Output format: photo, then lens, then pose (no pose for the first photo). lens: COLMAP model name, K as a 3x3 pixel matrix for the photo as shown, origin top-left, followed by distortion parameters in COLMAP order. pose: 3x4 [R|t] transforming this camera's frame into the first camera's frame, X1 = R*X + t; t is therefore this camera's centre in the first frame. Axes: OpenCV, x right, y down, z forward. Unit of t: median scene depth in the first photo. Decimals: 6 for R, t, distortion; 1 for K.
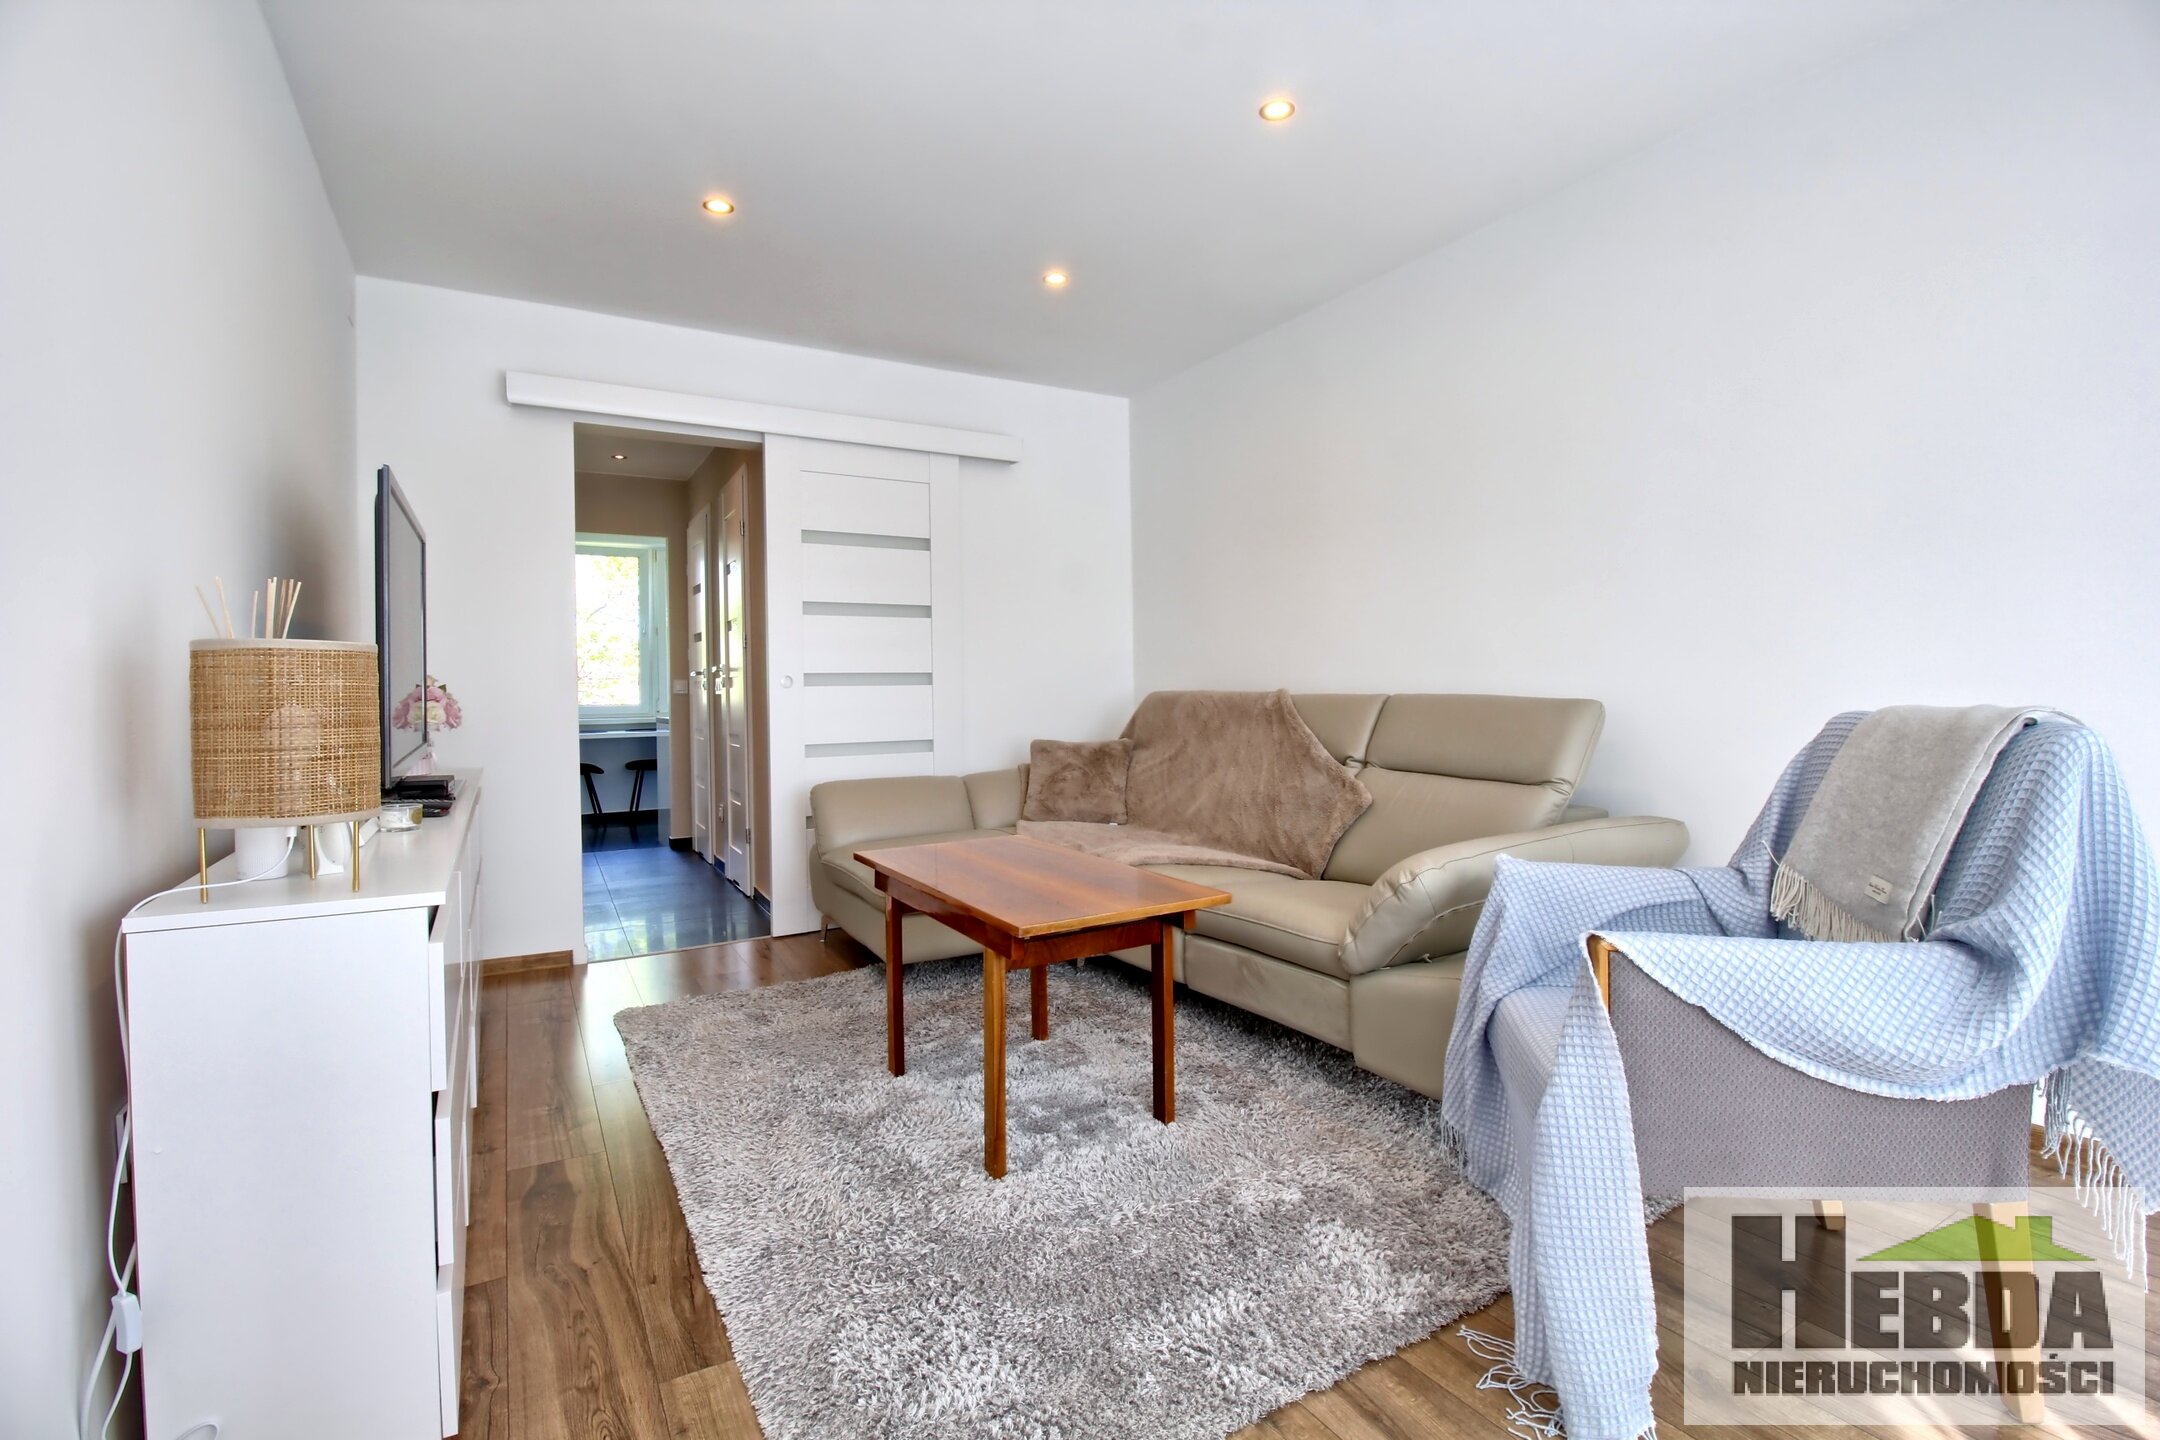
lens RADIAL K [[1005.3, 0, 1093.6], [0, 1005.3, 705.3], [0, 0, 1]] dist [0.003697, 0.000365]
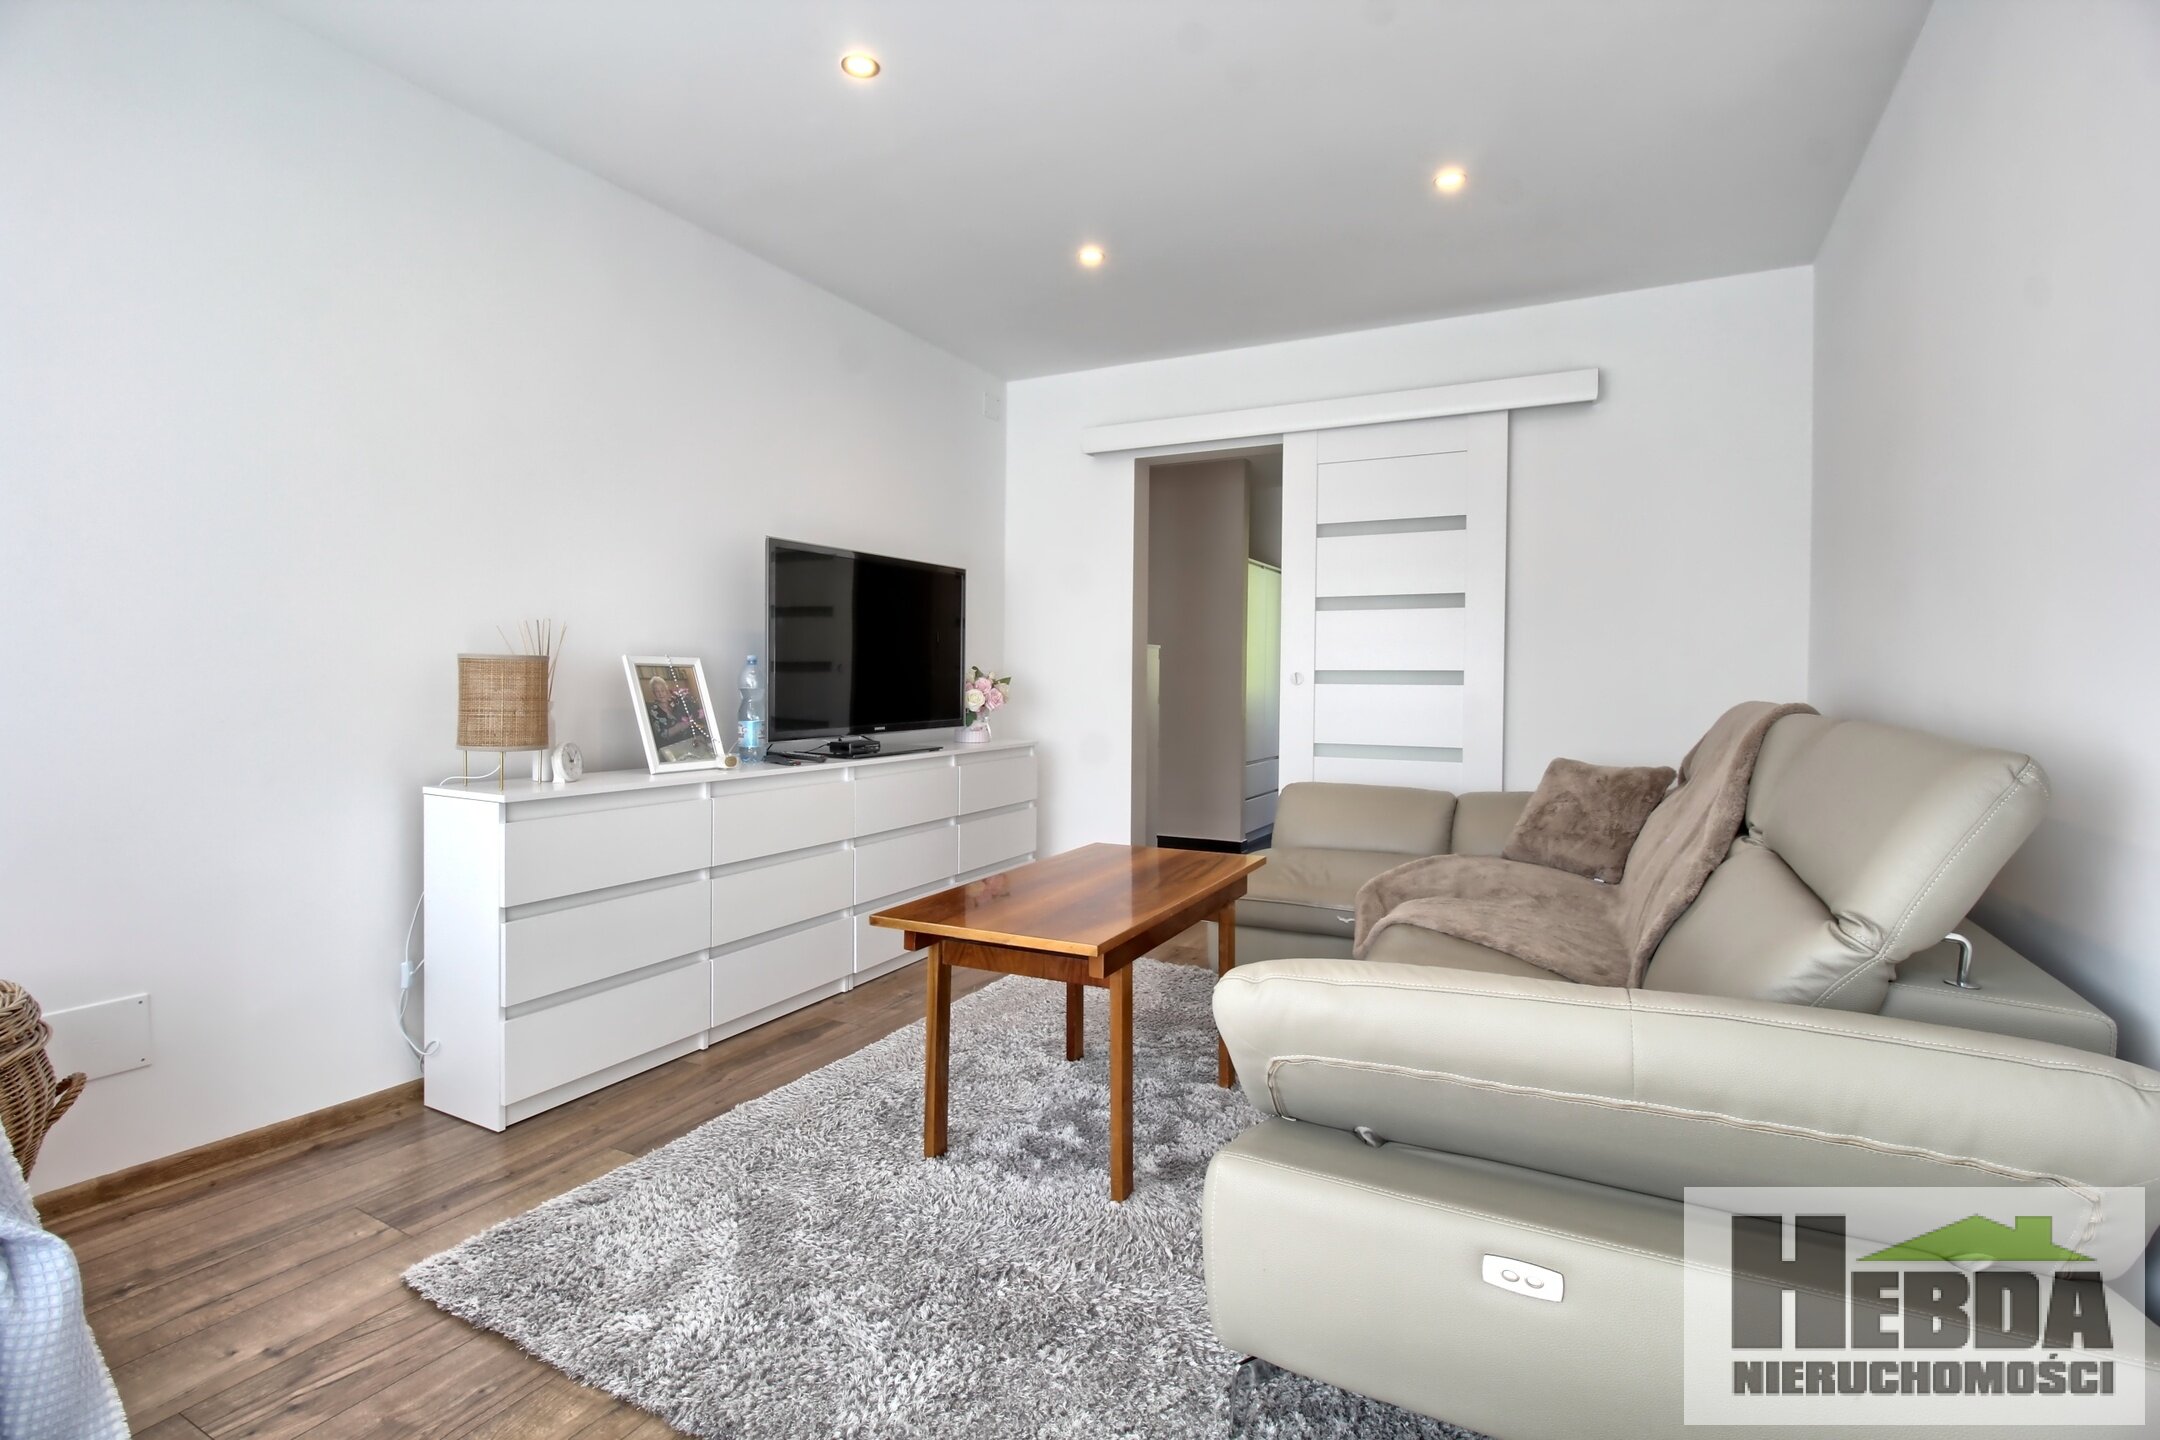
lens RADIAL K [[1005.3, 0, 1096.0], [0, 1005.3, 713.8], [0, 0, 1]] dist [0.003697, 0.000365]
pose [[0.536266, 0.045862, -0.842802, 0.458178], [-0.032956, 0.998899, 0.033387, -0.016495], [0.843405, 0.009871, 0.537187, 0.310046]]
